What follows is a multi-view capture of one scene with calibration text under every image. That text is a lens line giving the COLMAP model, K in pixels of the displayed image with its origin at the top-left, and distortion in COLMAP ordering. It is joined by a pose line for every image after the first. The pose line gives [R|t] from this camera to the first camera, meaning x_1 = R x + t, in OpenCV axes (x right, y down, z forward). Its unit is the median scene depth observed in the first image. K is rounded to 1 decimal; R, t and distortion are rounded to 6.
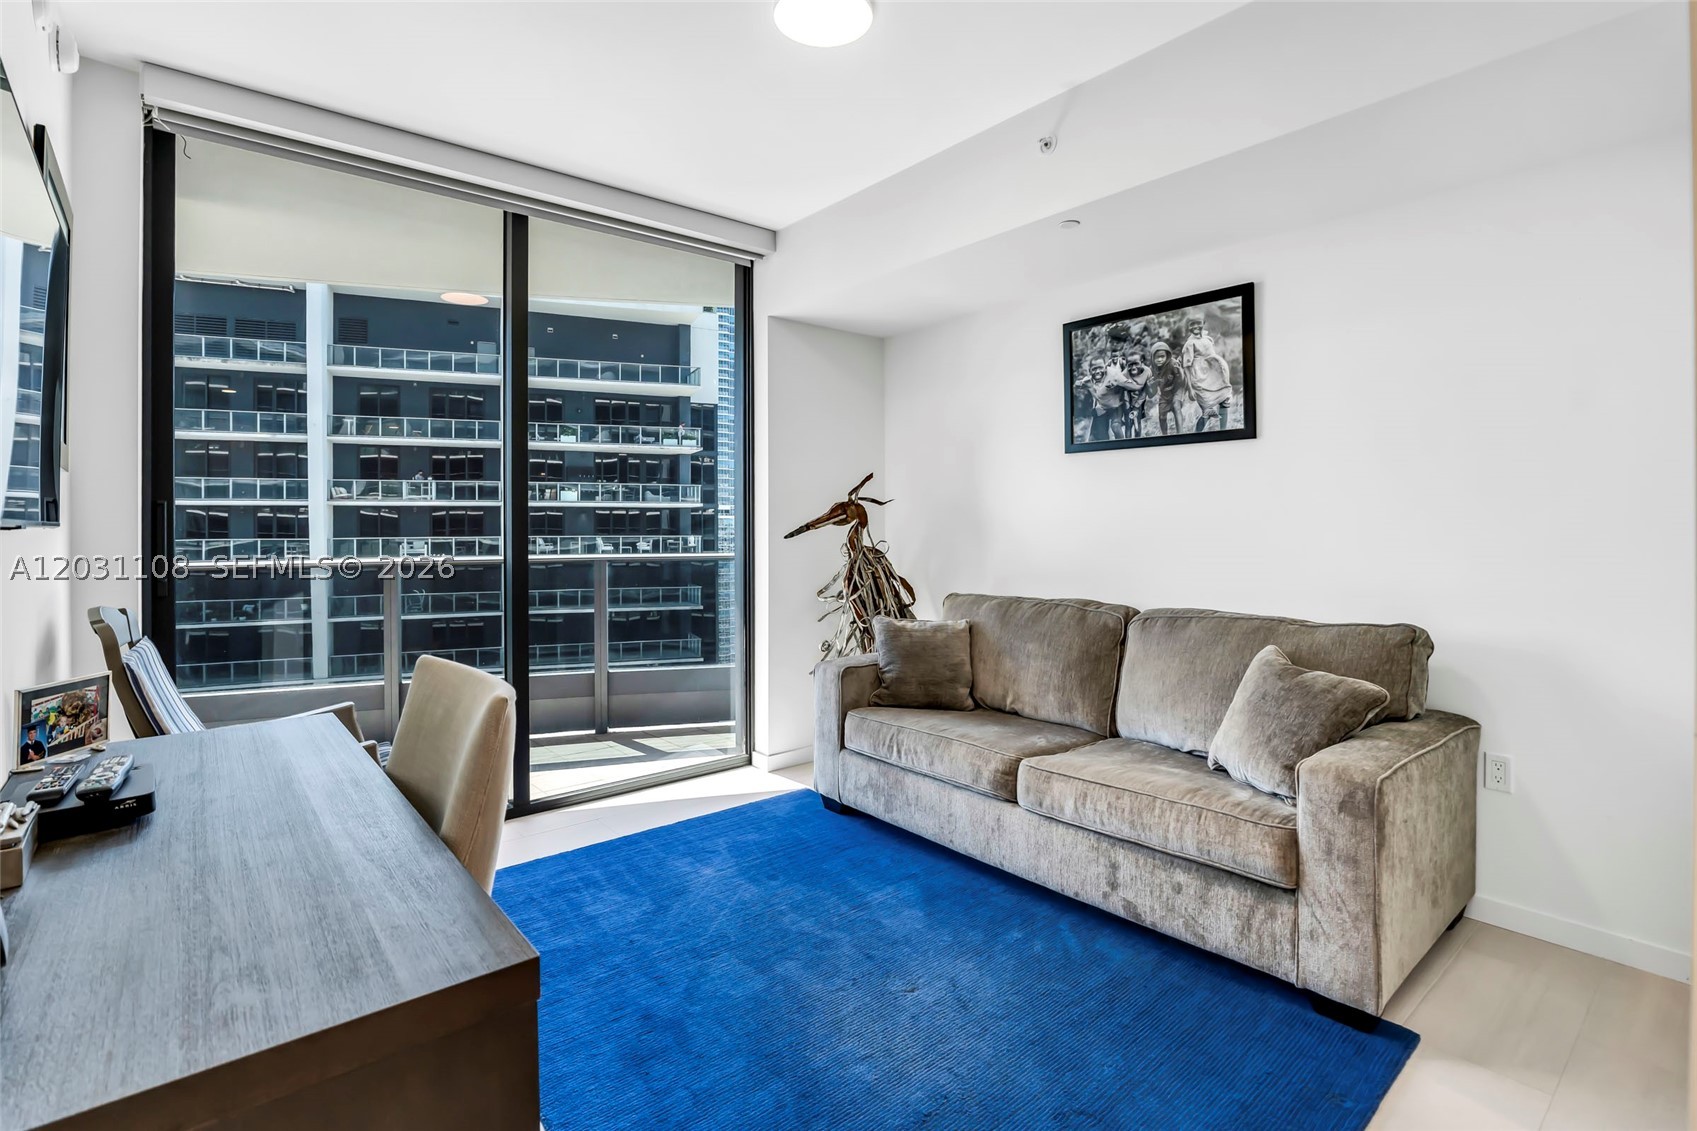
lens RADIAL K [[801.0, 0, 868.3], [0, 801.0, 517.2], [0, 0, 1]] dist [-0.025249, 0.004301]
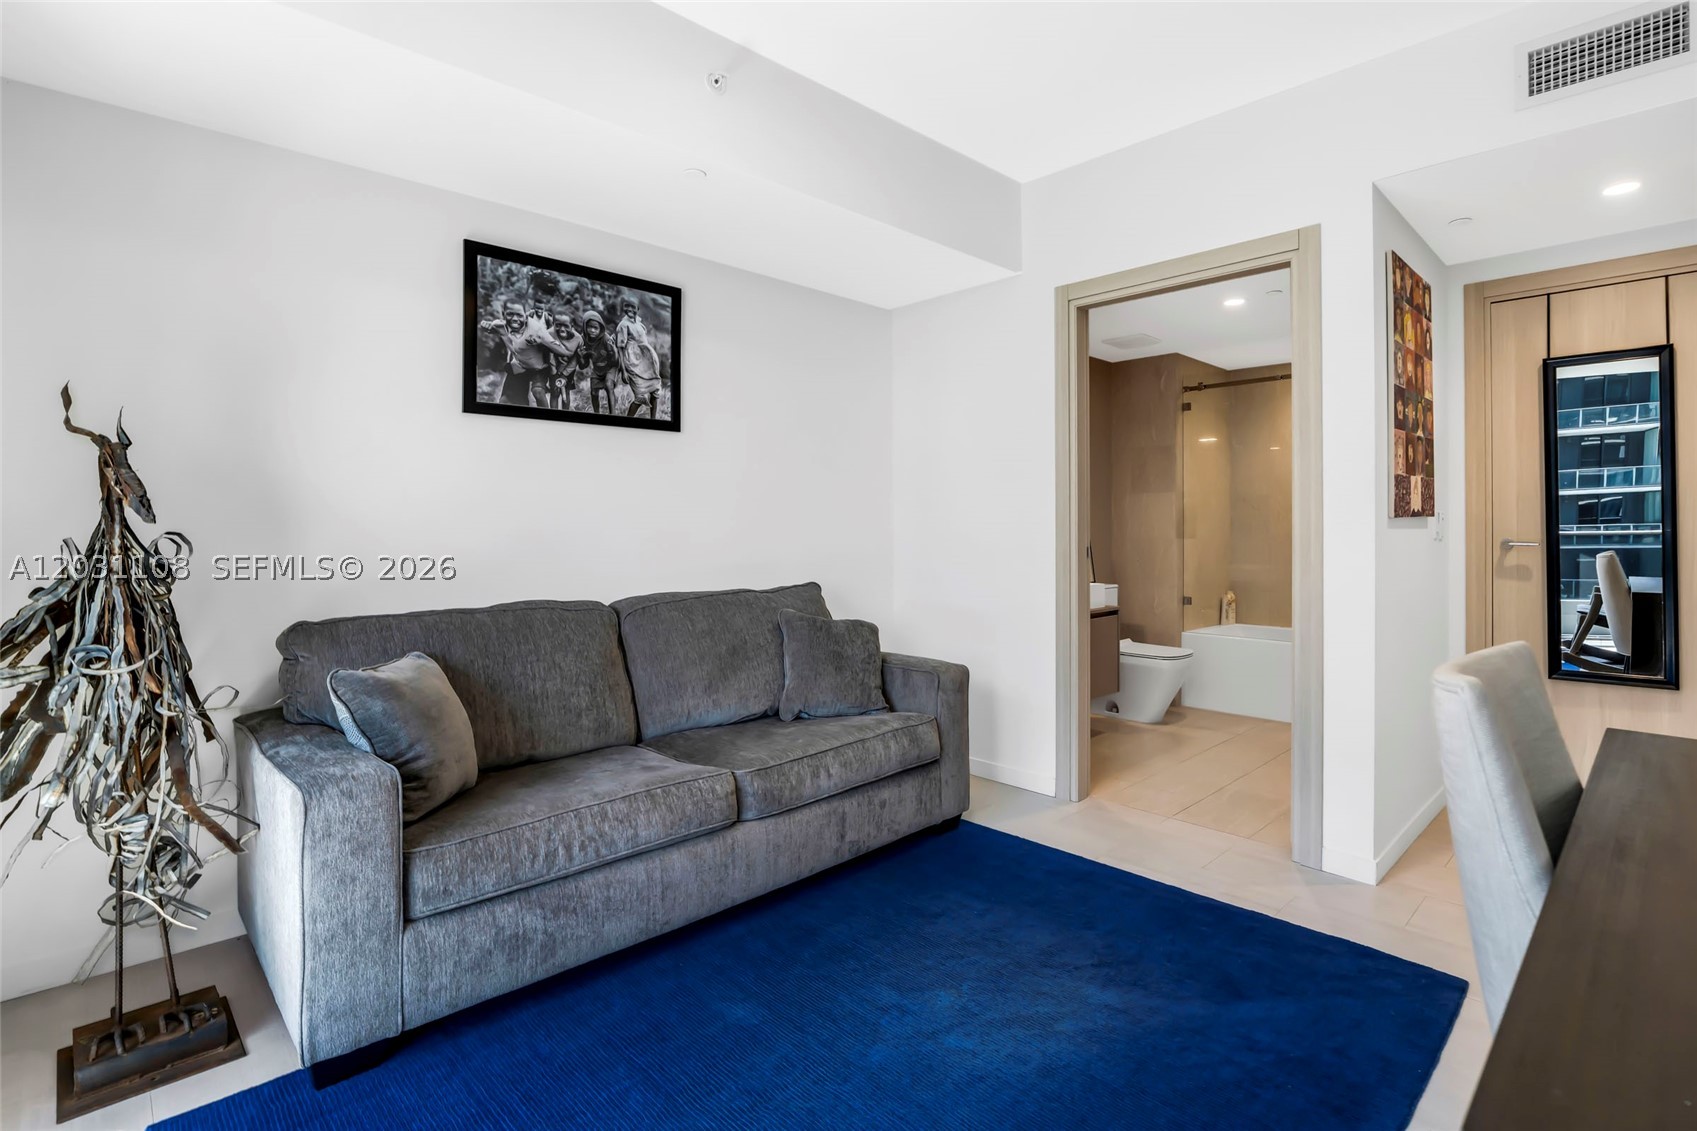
lens RADIAL K [[801.0, 0, 863.2], [0, 801.0, 518.3], [0, 0, 1]] dist [-0.025249, 0.004301]
pose [[-0.046105, 0.015675, 0.998814, -0.565787], [-0.004904, 0.999861, -0.015918, 0.032418], [-0.998925, -0.005632, -0.046021, 0.733159]]
